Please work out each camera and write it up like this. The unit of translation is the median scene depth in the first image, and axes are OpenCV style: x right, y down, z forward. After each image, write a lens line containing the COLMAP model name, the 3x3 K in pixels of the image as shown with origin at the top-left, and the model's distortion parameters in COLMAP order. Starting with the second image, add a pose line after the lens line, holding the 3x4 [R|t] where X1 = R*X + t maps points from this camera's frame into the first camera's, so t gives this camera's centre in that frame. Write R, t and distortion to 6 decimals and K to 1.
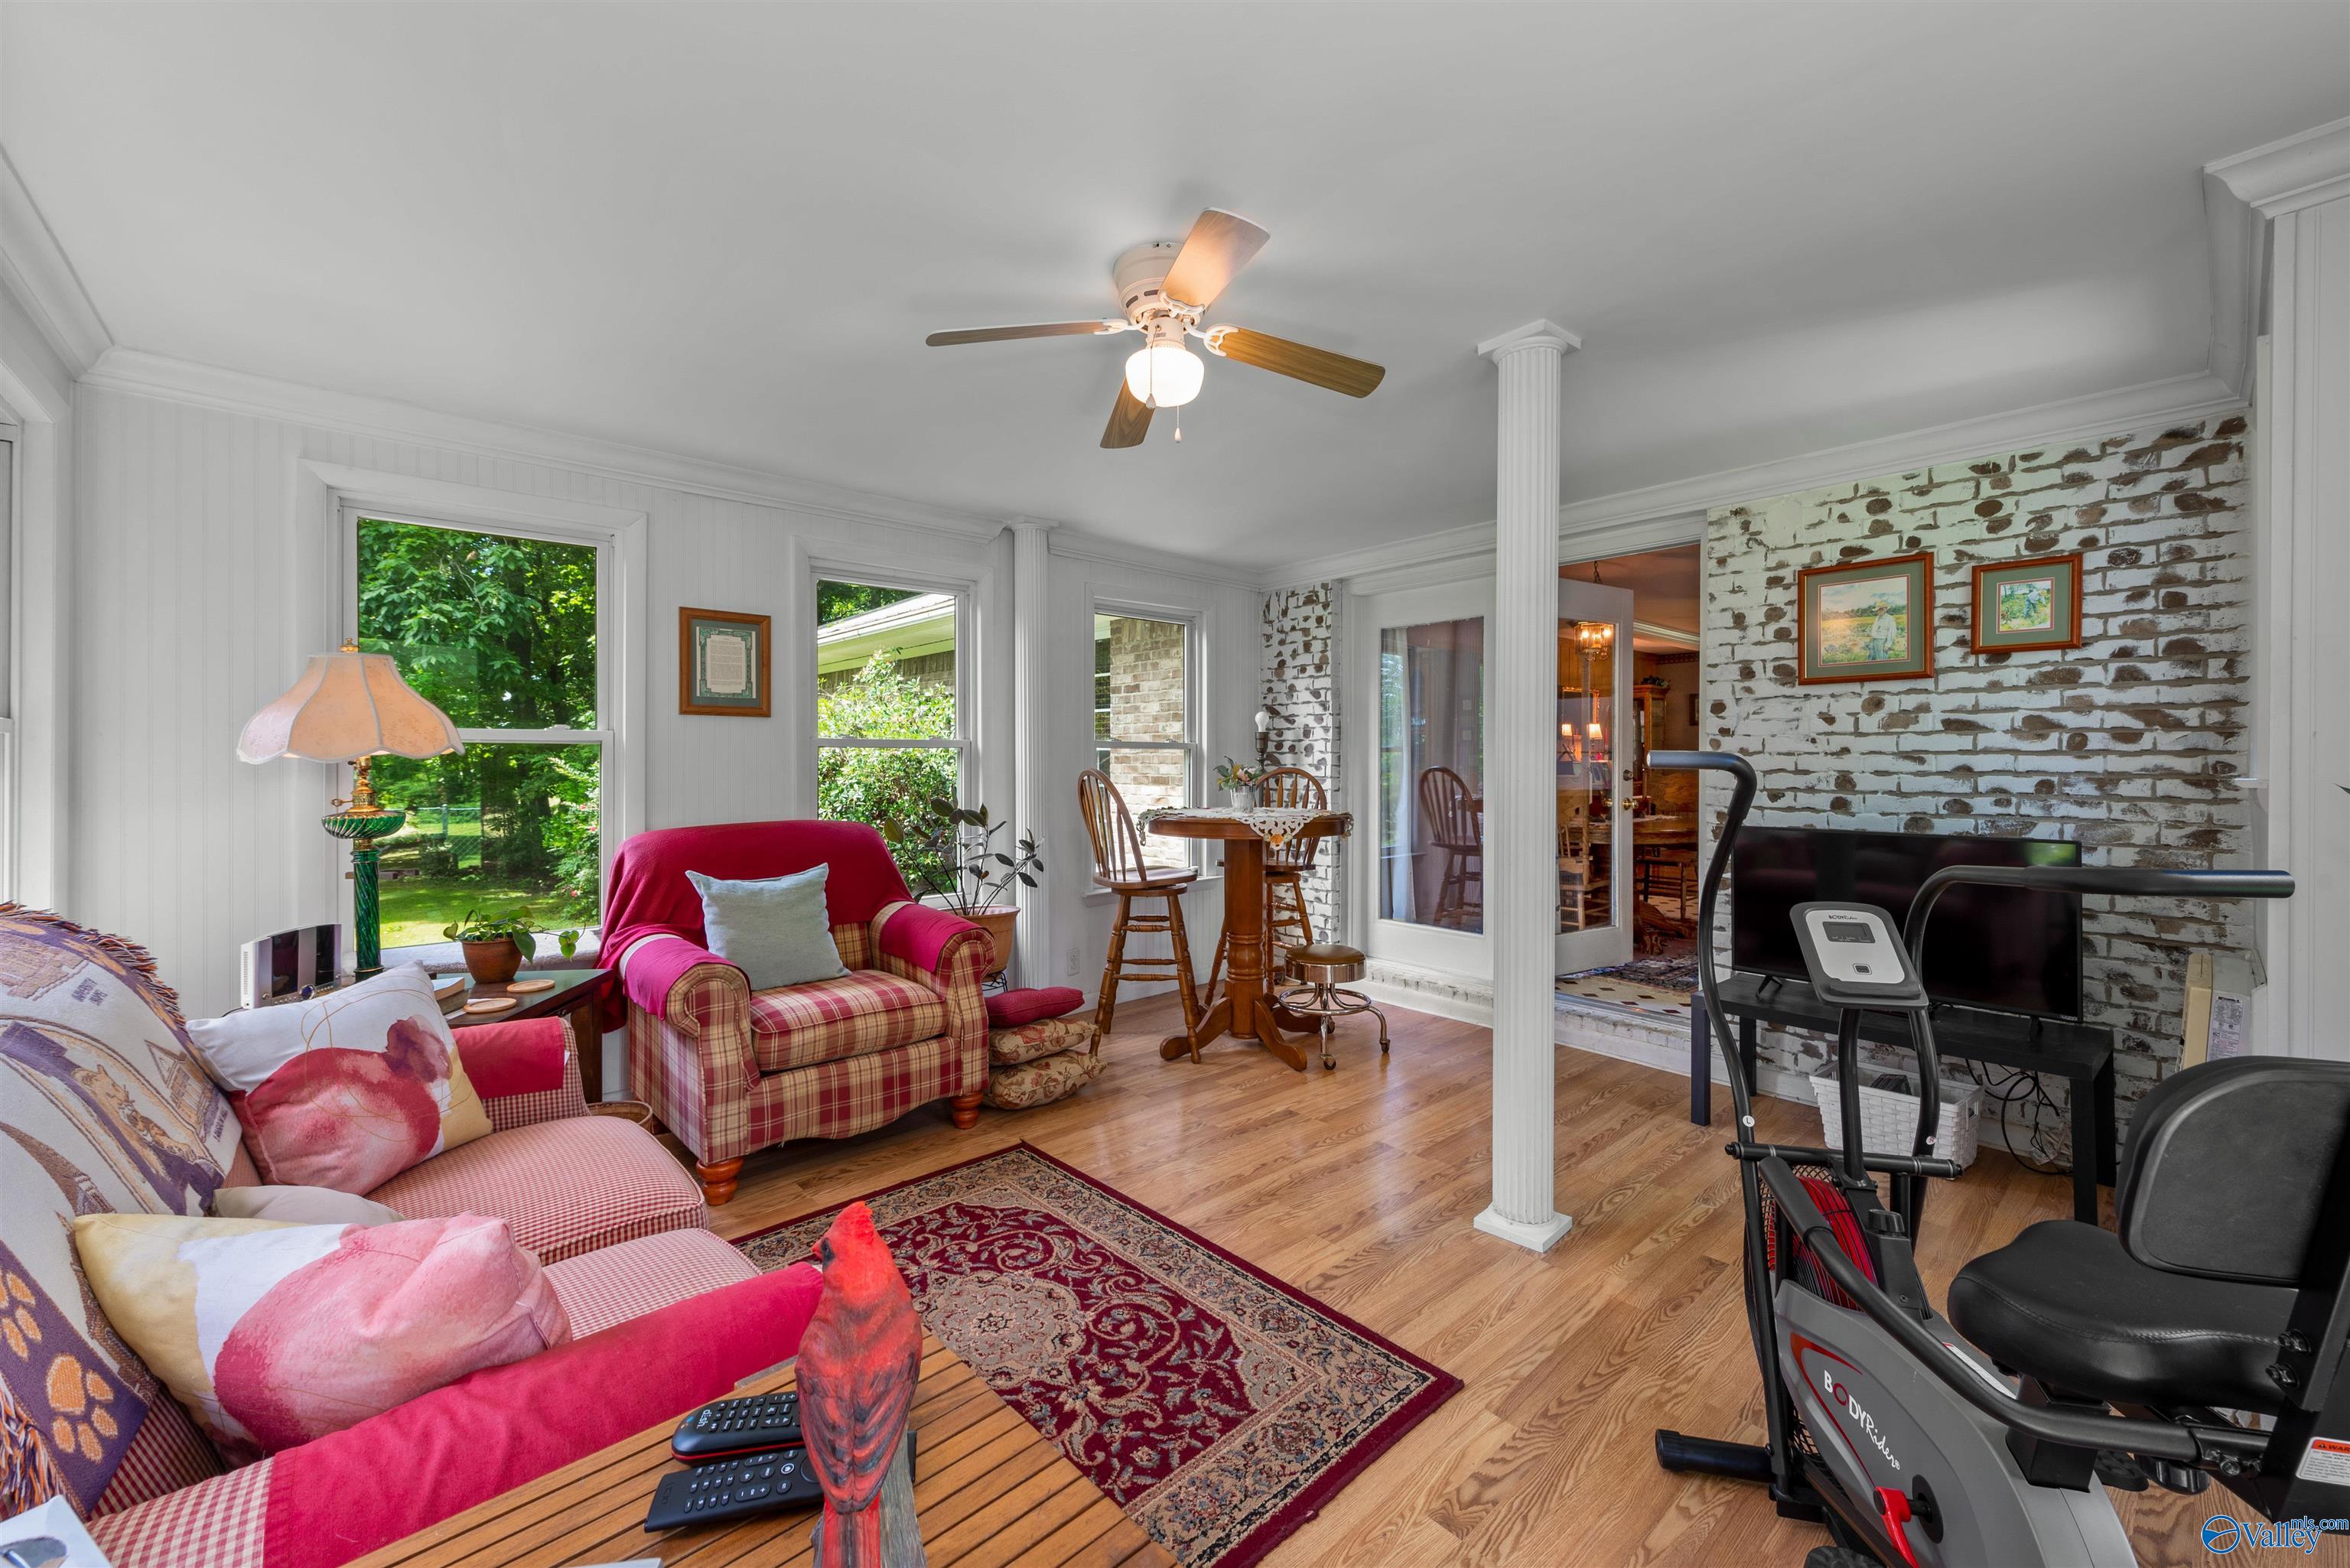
lens RADIAL K [[921.2, 0, 1191.0], [0, 921.2, 765.9], [0, 0, 1]] dist [0.002909, -0.000320]
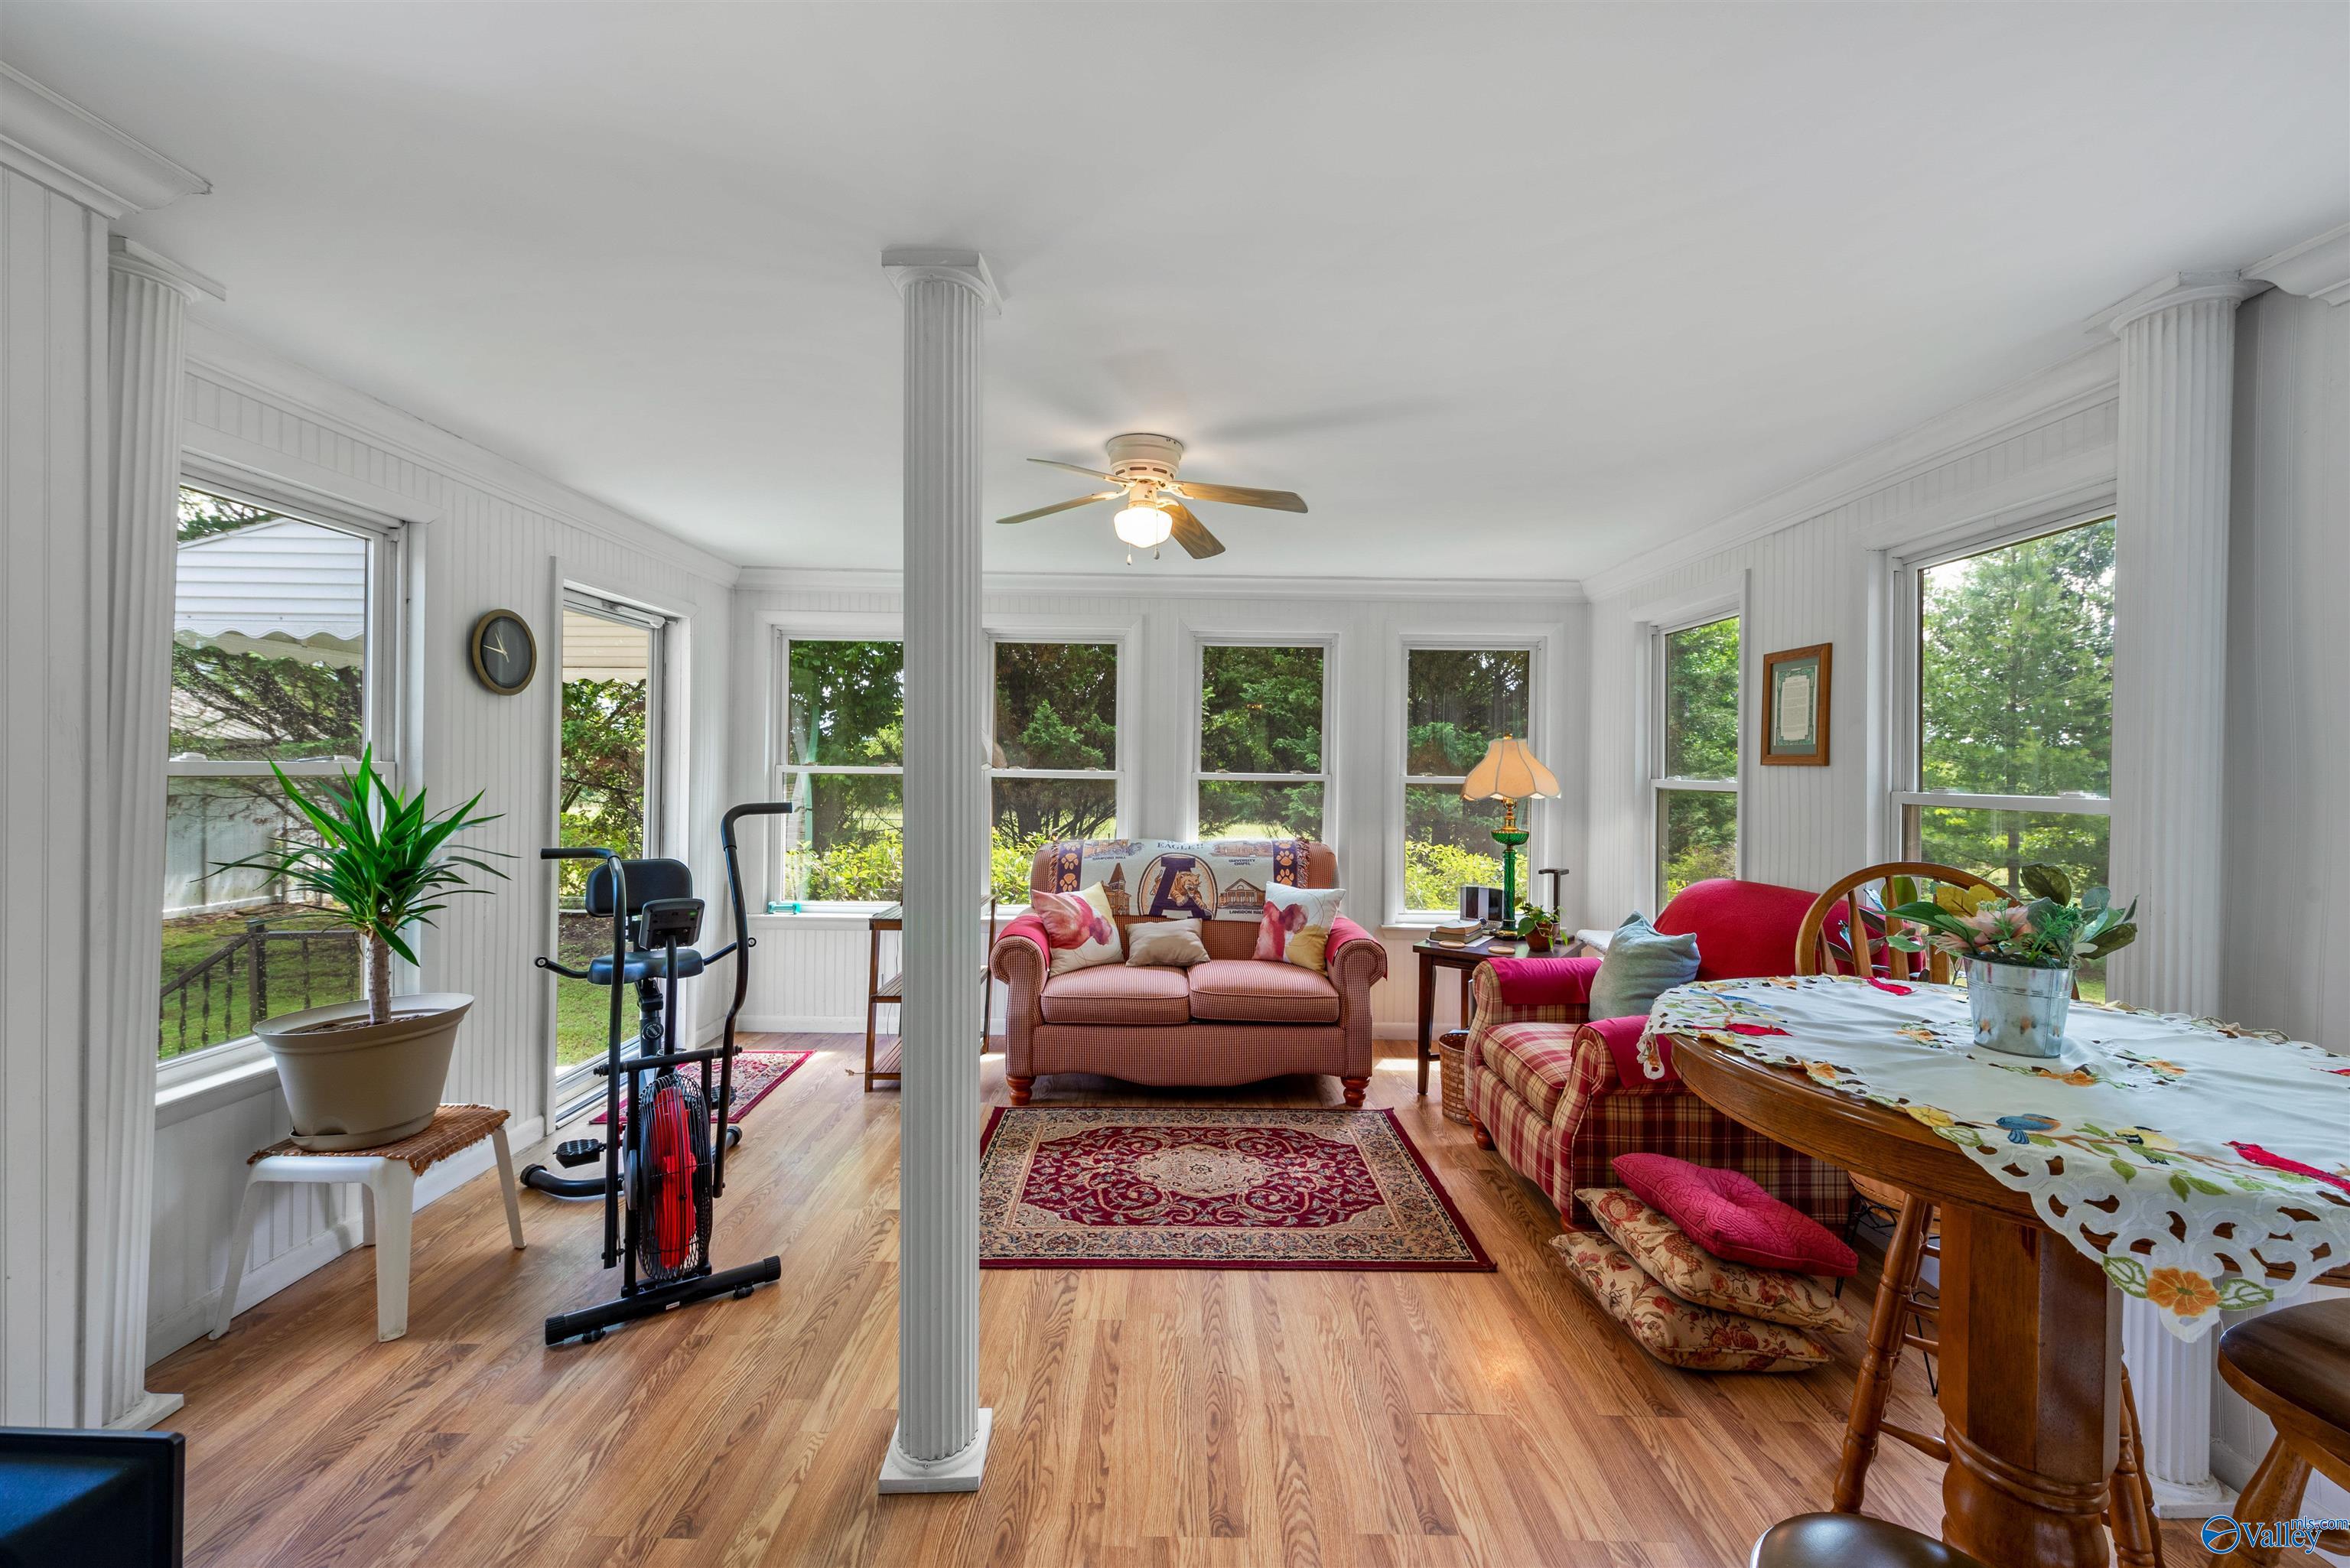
lens RADIAL K [[921.2, 0, 1187.8], [0, 921.2, 771.4], [0, 0, 1]] dist [0.002909, -0.000320]
pose [[-0.665295, -0.008878, -0.746528, 0.860747], [-0.023937, 0.999669, 0.009444, -0.067292], [0.746197, 0.024152, -0.665287, 1.792240]]
